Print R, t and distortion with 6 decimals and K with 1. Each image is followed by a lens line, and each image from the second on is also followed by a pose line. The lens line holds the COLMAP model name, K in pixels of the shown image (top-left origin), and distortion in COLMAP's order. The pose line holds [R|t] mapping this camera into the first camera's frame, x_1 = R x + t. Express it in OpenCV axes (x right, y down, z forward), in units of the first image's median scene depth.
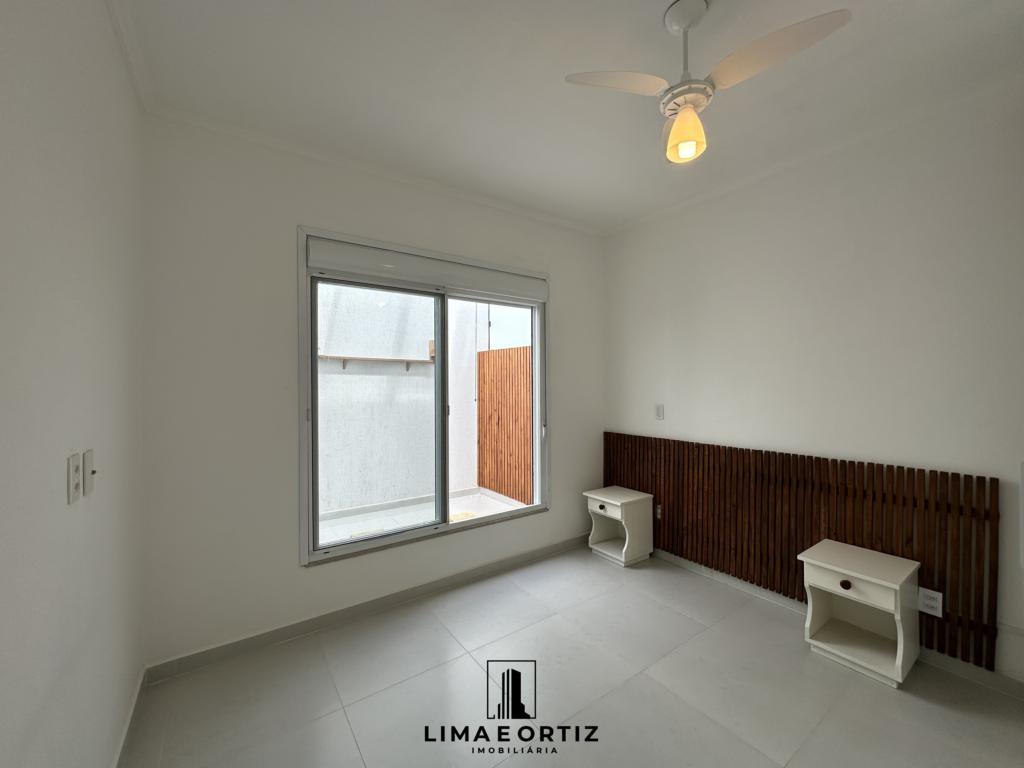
lens RADIAL K [[409.6, 0, 512.8], [0, 409.6, 383.0], [0, 0, 1]] dist [-0.003800, 0.000547]
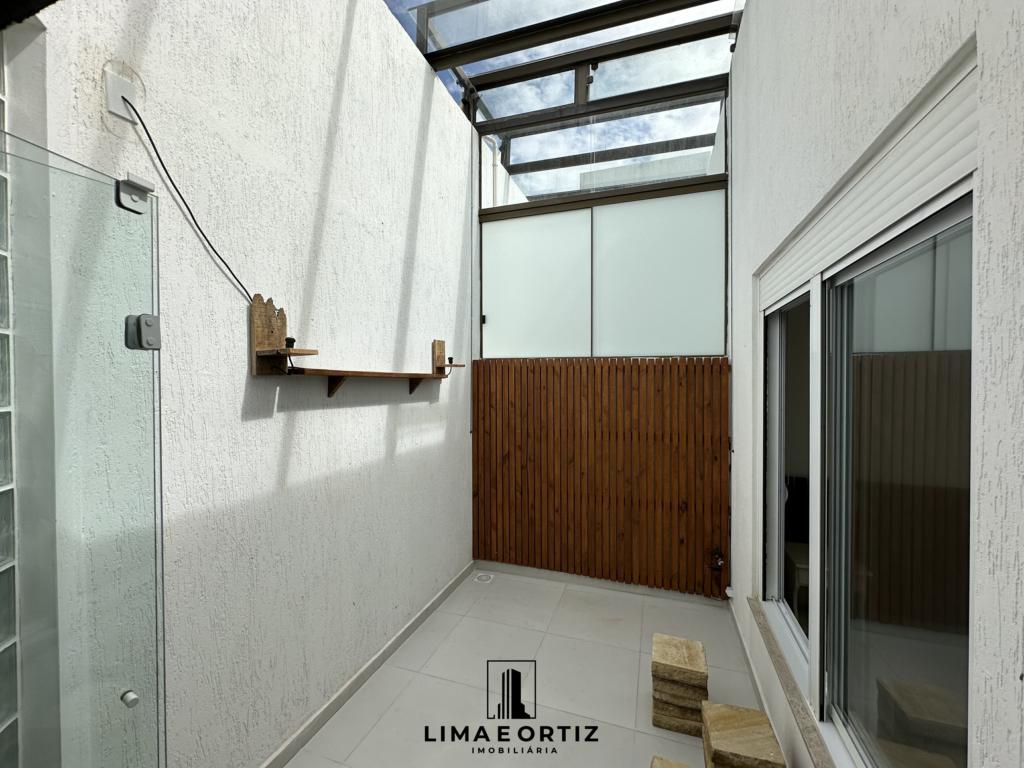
lens RADIAL K [[409.6, 0, 512.8], [0, 409.6, 383.0], [0, 0, 1]] dist [-0.003800, 0.000547]
pose [[0.814637, -0.001297, 0.579969, -0.460102], [-0.003701, 0.999966, 0.007436, -0.047712], [-0.579959, -0.008204, 0.814604, 0.452879]]
